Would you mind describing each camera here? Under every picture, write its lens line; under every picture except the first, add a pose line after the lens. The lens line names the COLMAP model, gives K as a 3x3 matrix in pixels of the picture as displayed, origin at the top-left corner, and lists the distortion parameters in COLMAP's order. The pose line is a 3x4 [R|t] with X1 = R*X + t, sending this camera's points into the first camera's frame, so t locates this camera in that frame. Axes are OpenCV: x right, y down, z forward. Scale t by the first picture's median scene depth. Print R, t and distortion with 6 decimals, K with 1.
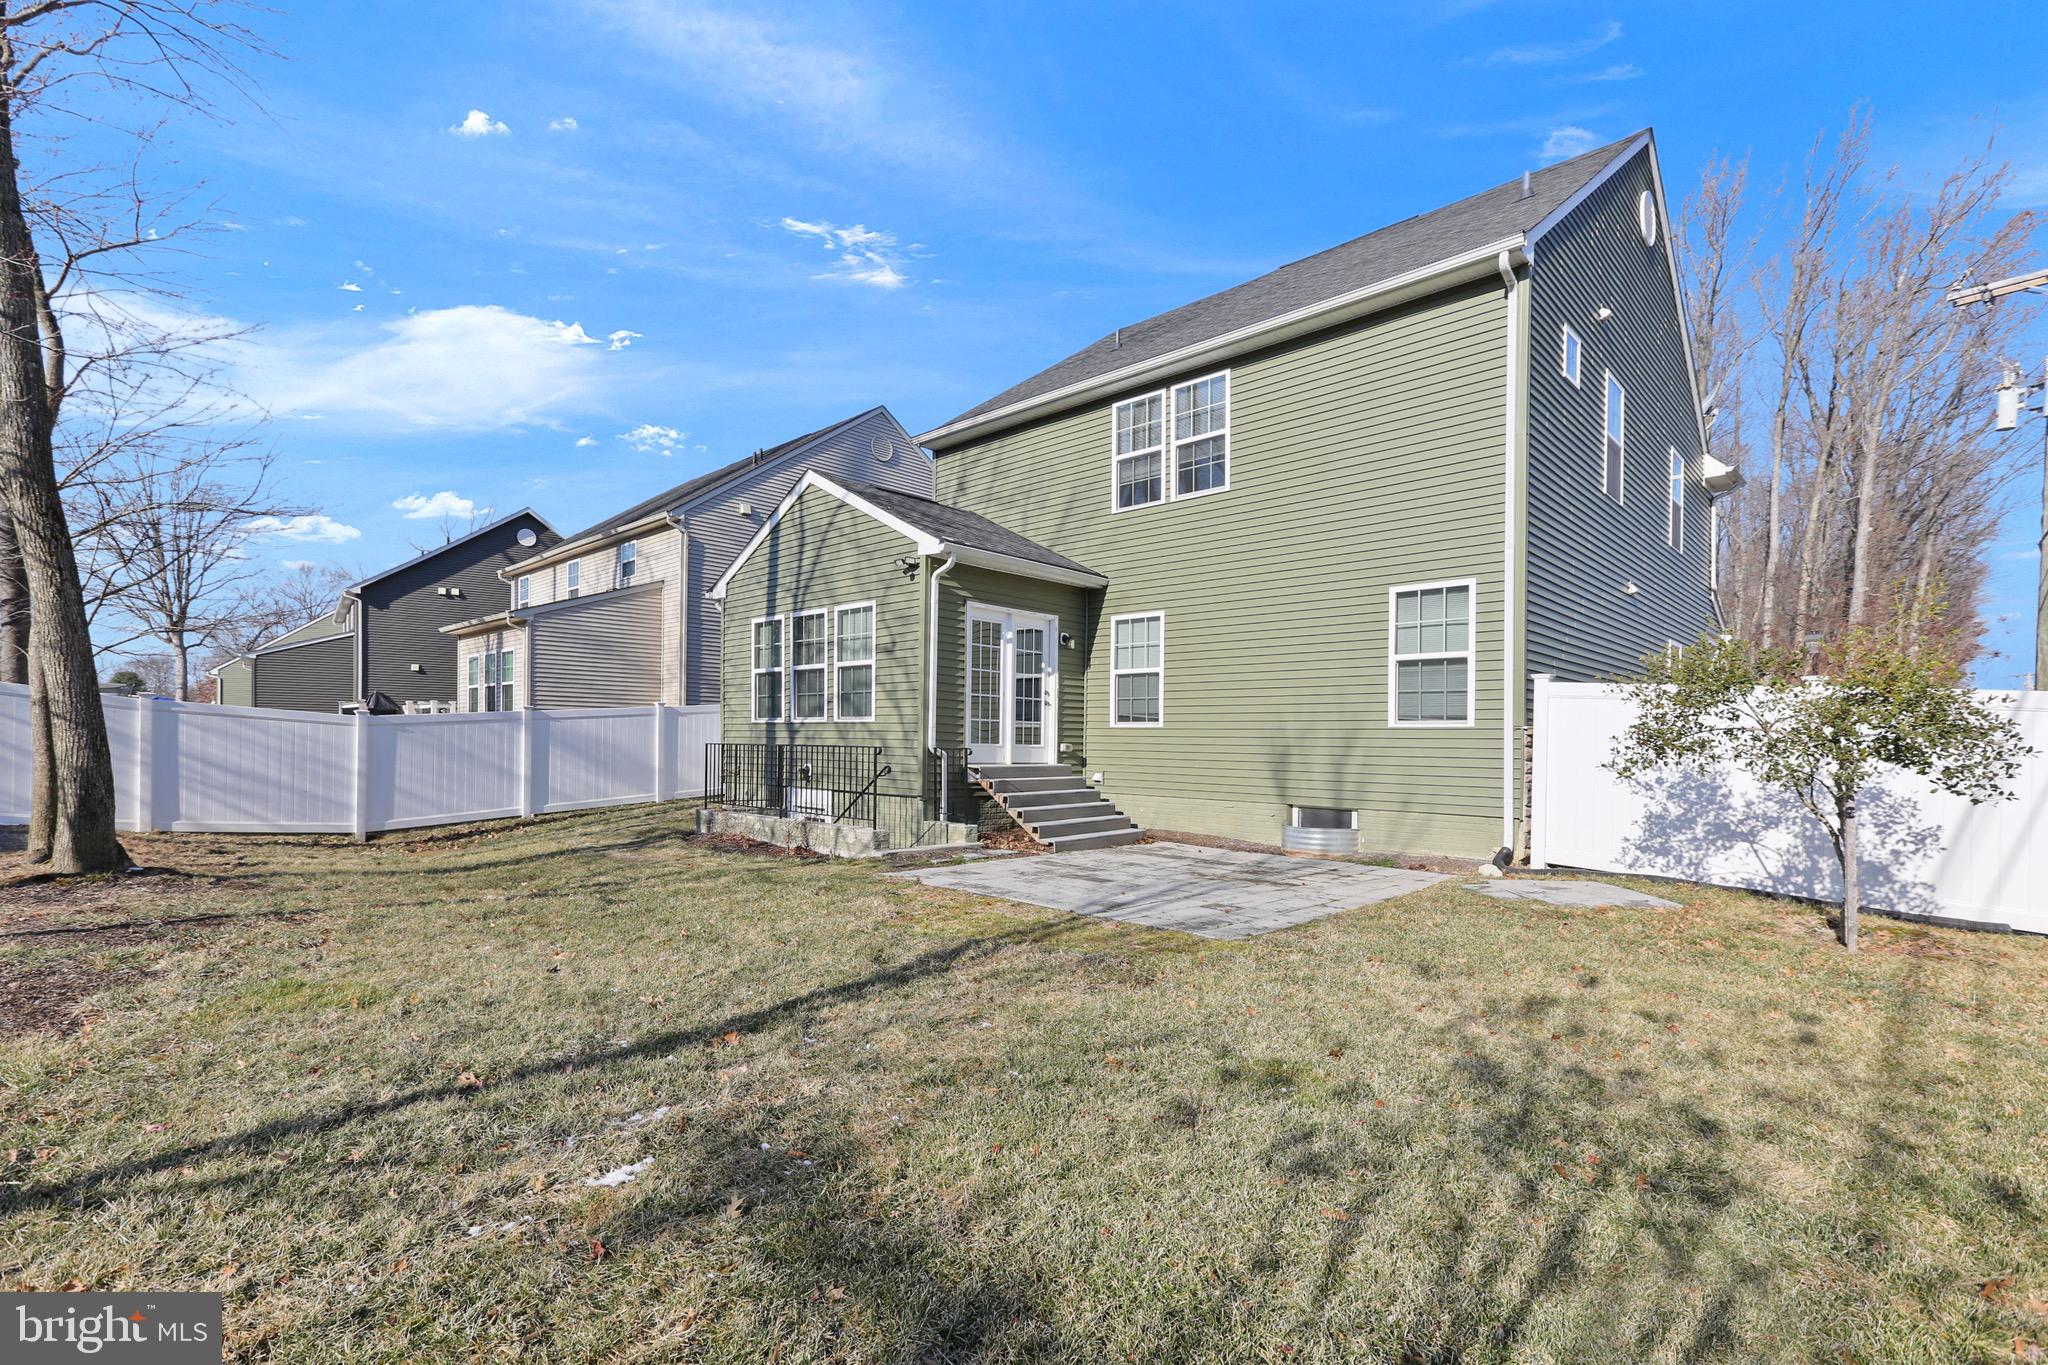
lens RADIAL K [[951.5, 0, 997.5], [0, 951.5, 709.3], [0, 0, 1]] dist [0.024182, 0.000128]
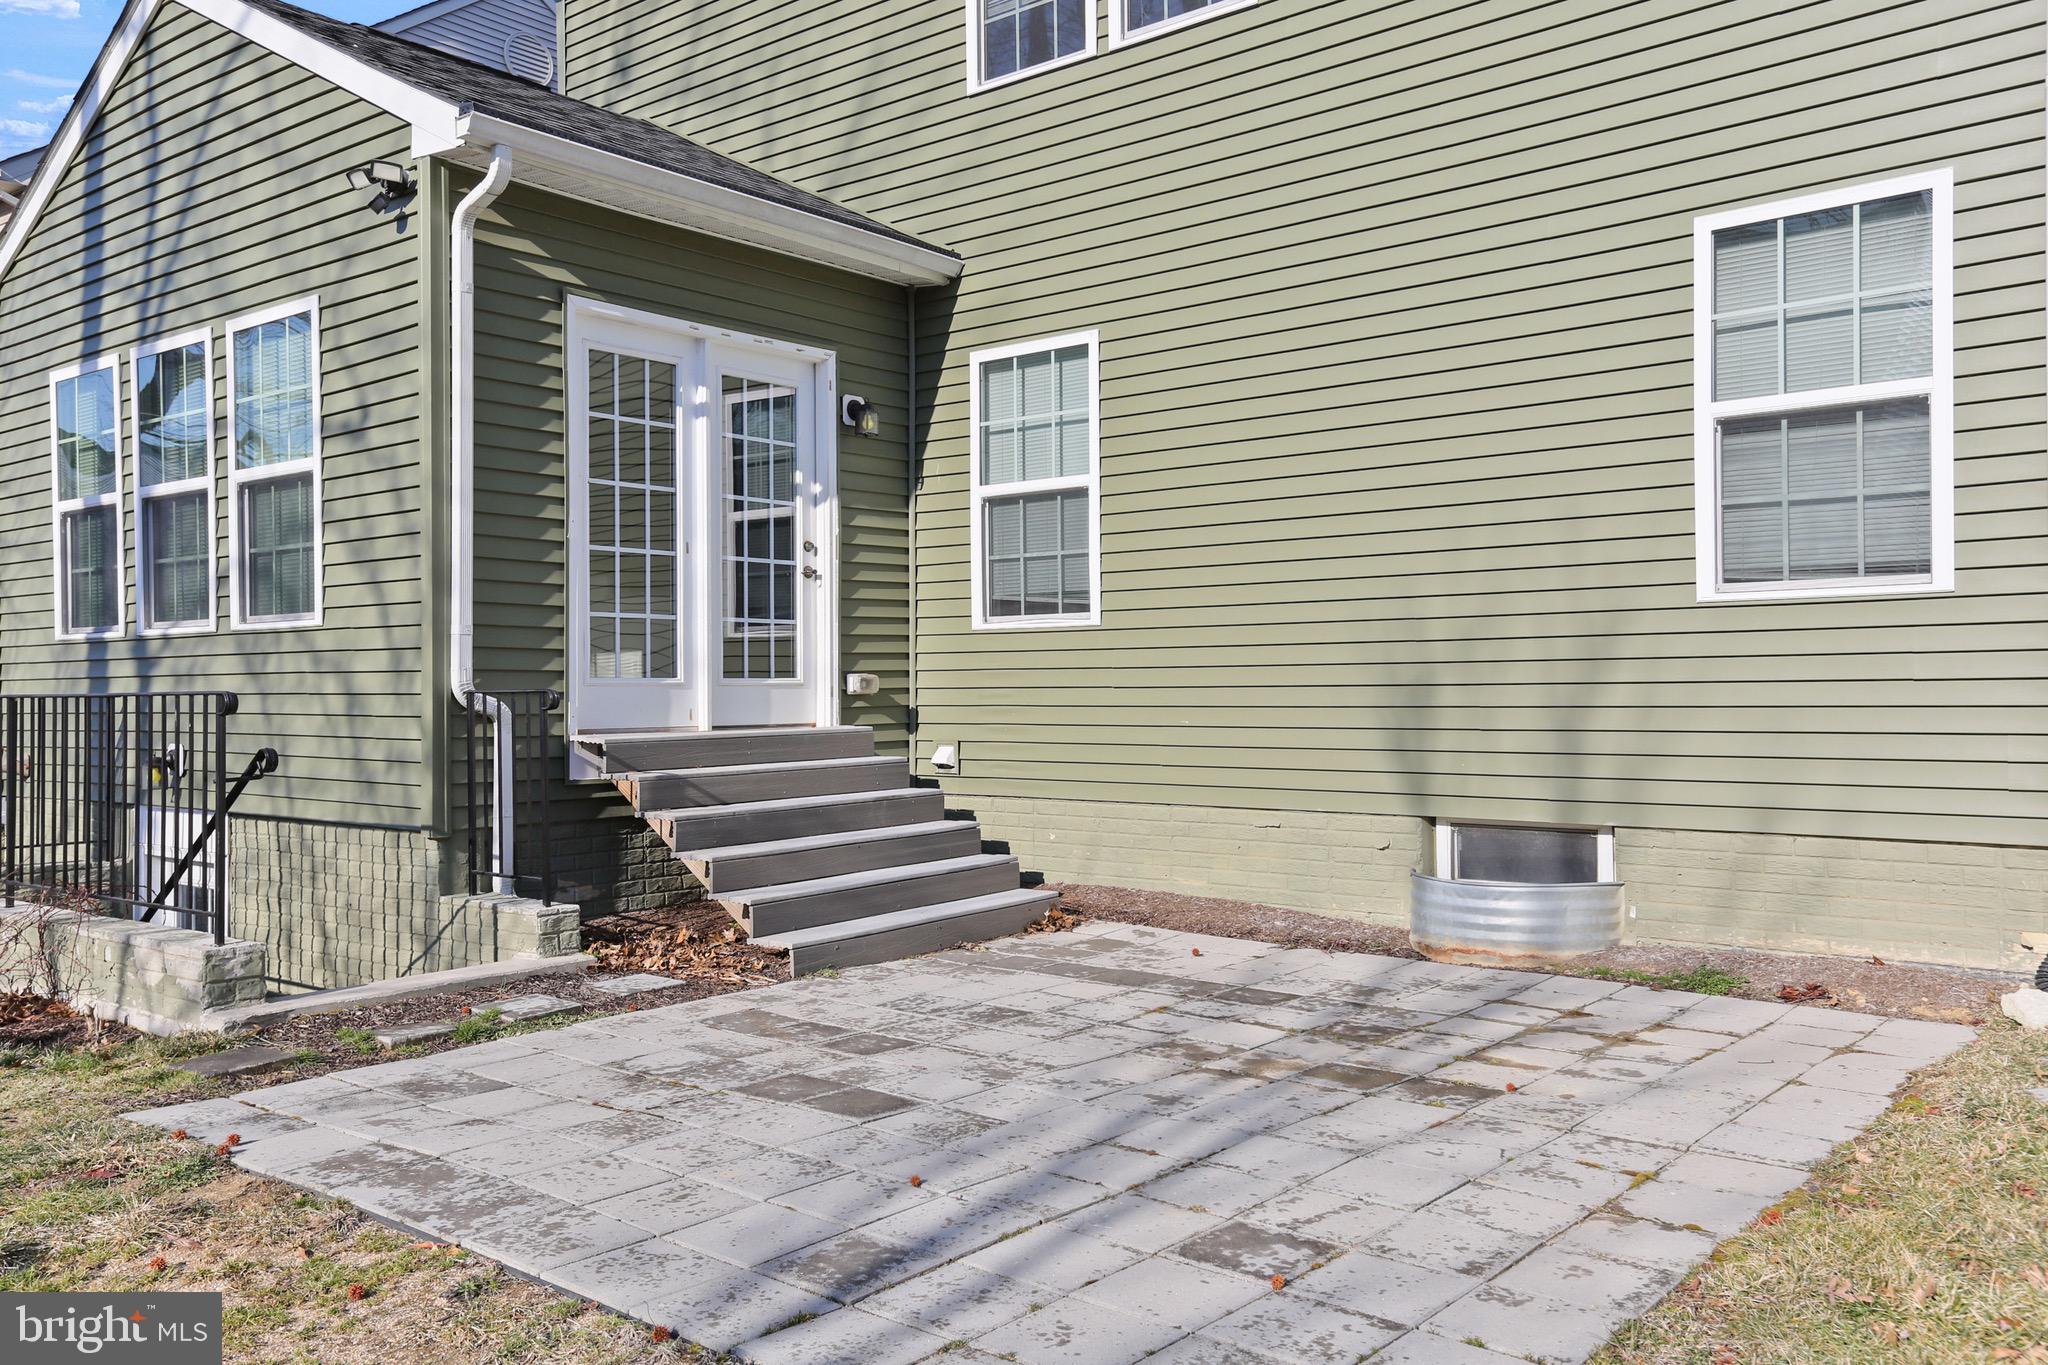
lens RADIAL K [[1678.8, 0, 989.7], [0, 1678.8, 646.3], [0, 0, 1]] dist [0.056499, 0.001696]
pose [[0.996454, -0.023079, 0.080918, 0.072768], [0.022169, 0.999681, 0.012129, 0.018309], [-0.081172, -0.010292, 0.996647, 0.315897]]
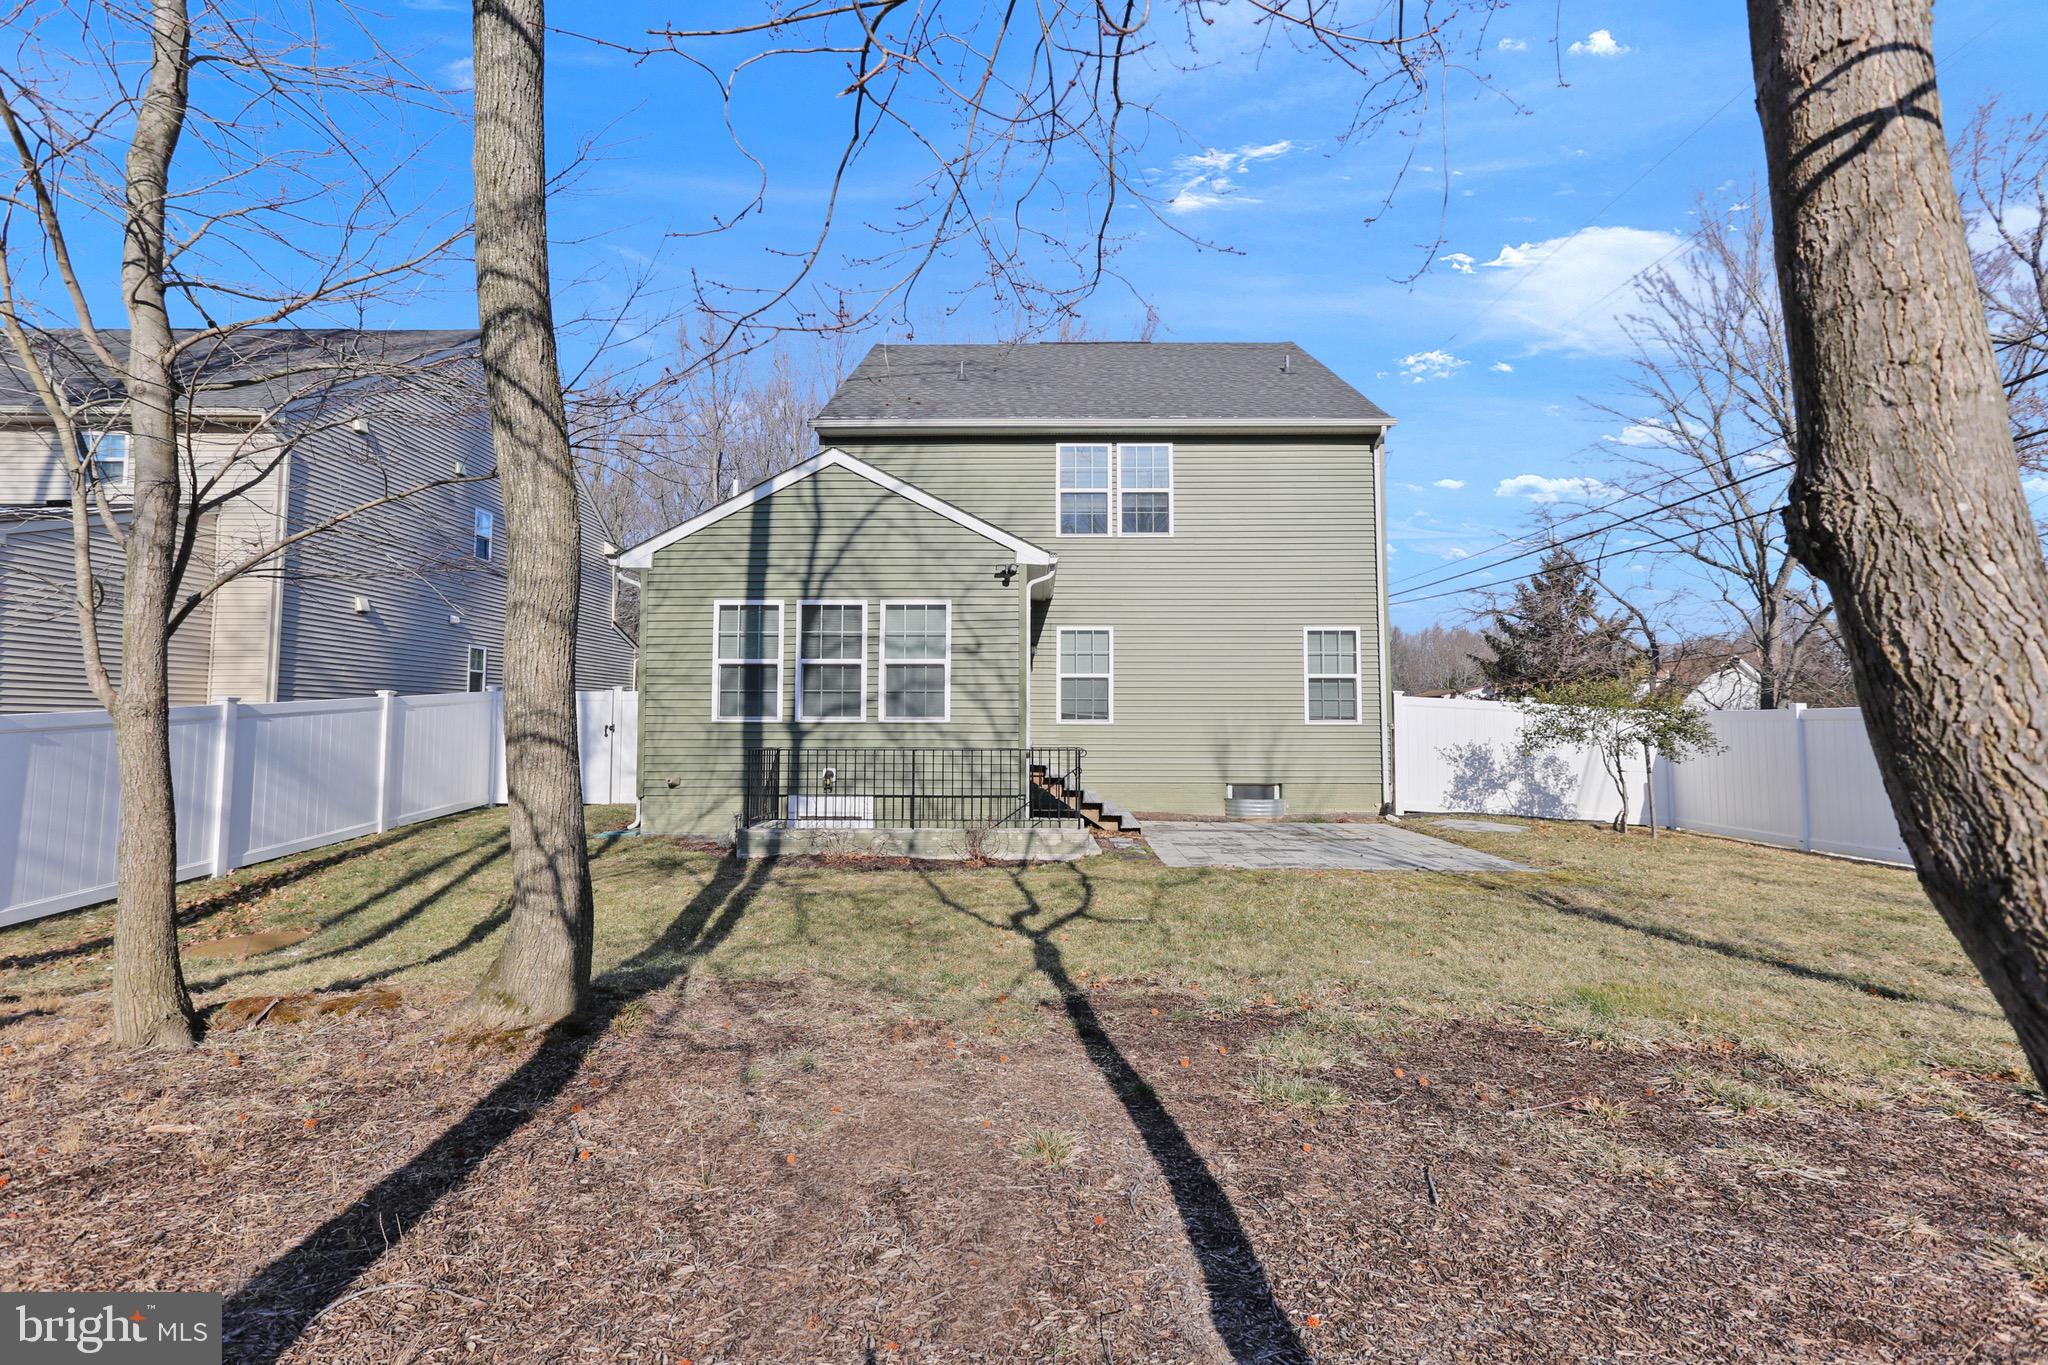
lens RADIAL K [[925.3, 0, 1030.9], [0, 925.3, 627.5], [0, 0, 1]] dist [0.000344, 0.000611]
pose [[0.715967, 0.061298, 0.695438, -0.719413], [-0.015354, 0.997280, -0.072096, -0.016683], [-0.697965, 0.040941, 0.714961, 0.245469]]
